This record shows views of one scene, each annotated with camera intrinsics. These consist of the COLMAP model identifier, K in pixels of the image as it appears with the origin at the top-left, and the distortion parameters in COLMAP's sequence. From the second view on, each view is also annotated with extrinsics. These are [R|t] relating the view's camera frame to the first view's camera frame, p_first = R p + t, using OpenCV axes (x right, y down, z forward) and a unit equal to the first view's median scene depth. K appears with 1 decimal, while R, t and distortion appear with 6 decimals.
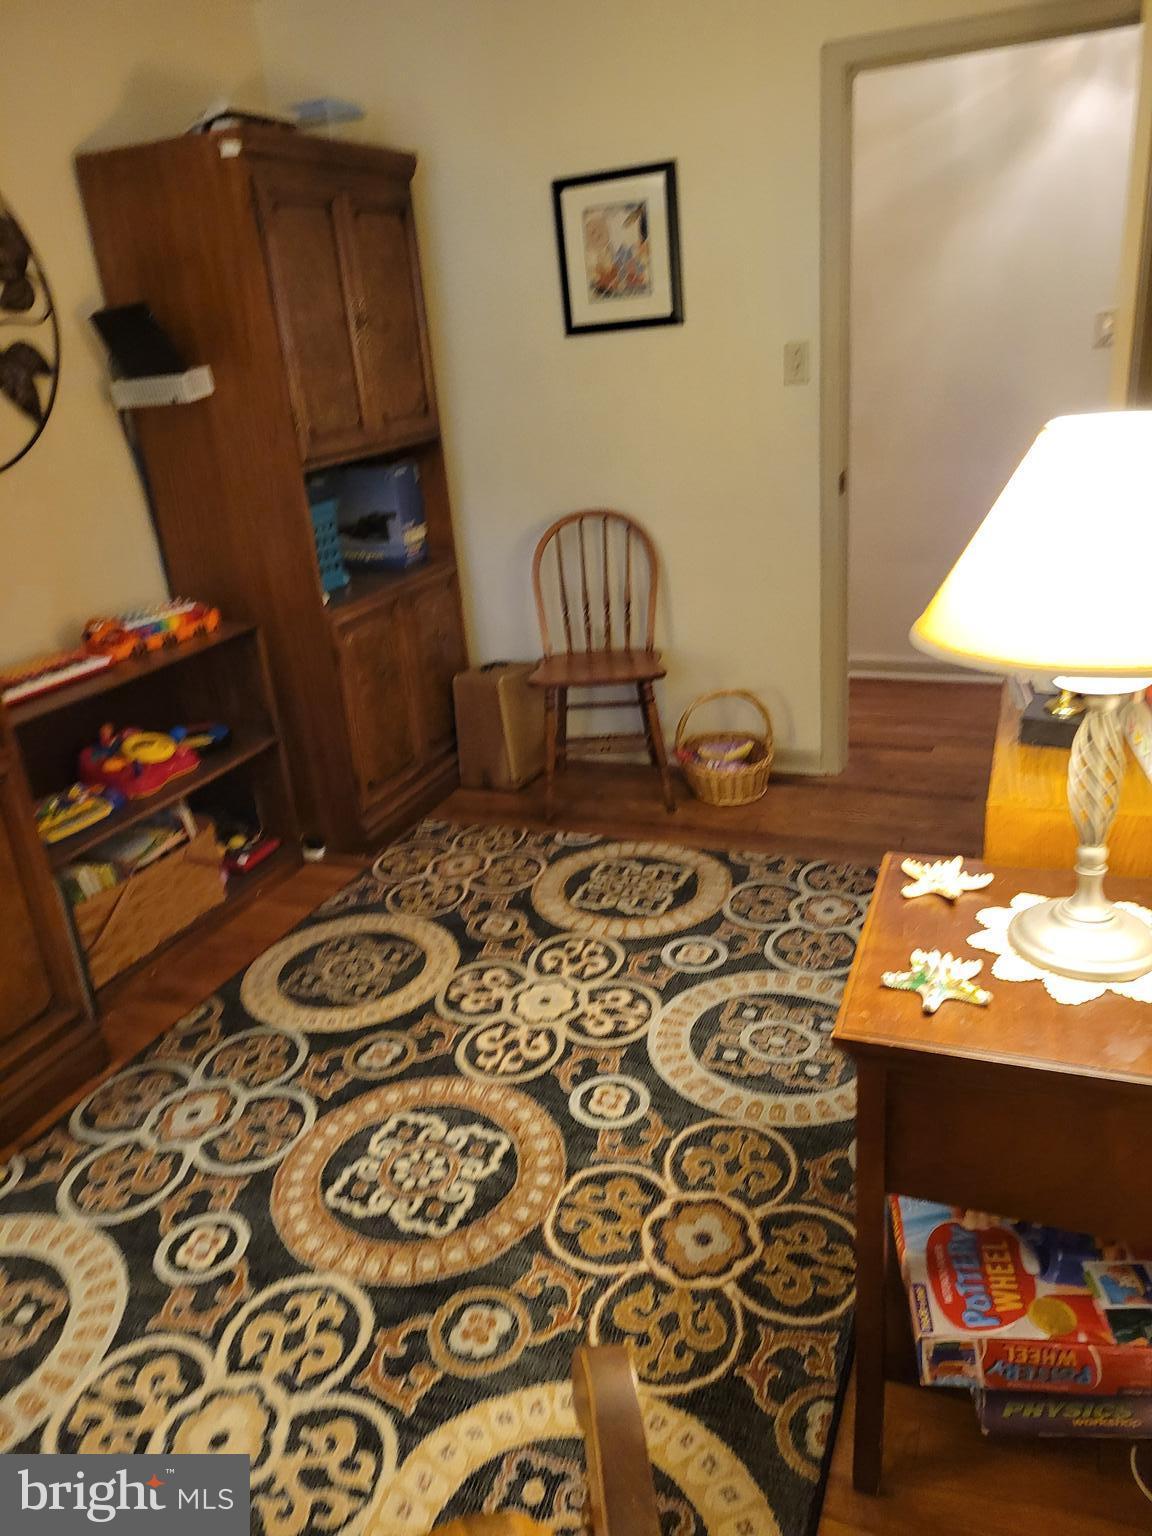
lens RADIAL K [[1141.2, 0, 576.1], [0, 1141.2, 769.3], [0, 0, 1]] dist [0.012123, -0.000213]
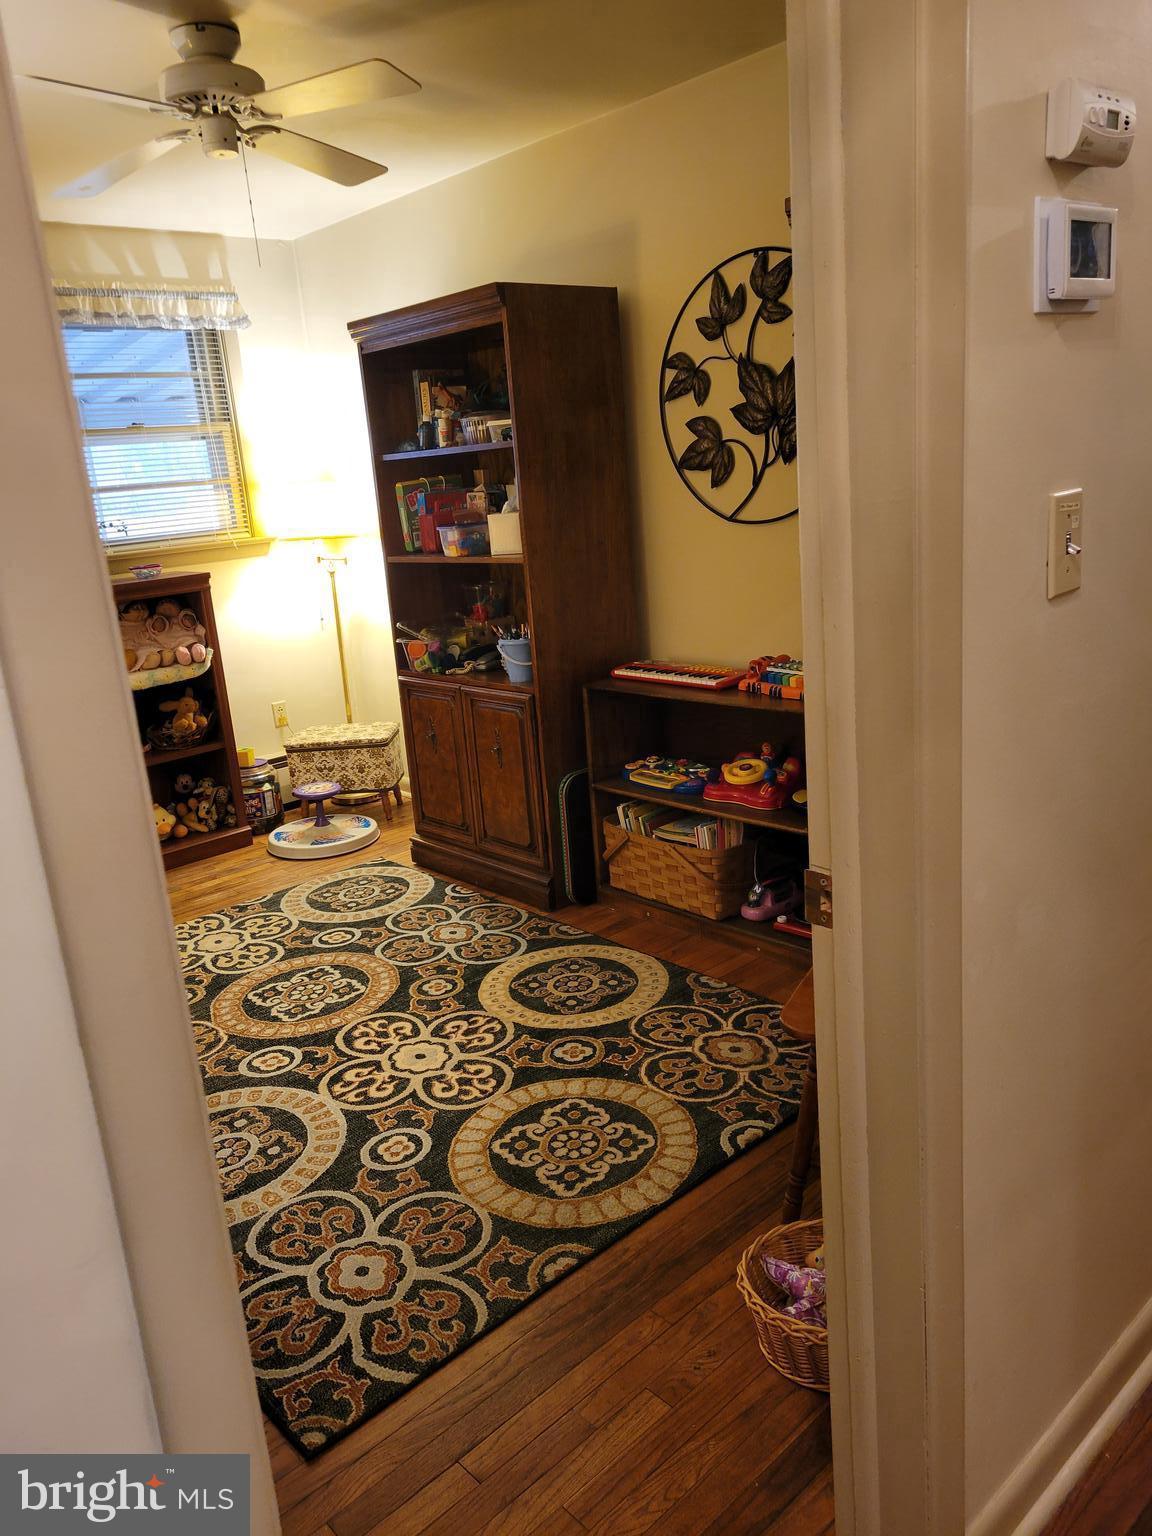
lens RADIAL K [[1141.2, 0, 576.4], [0, 1141.2, 766.7], [0, 0, 1]] dist [0.012123, -0.000213]
pose [[-0.424967, 0.341312, -0.838397, 0.822108], [-0.215971, 0.861214, 0.460072, -0.646358], [0.879068, 0.376585, -0.292274, 1.488618]]
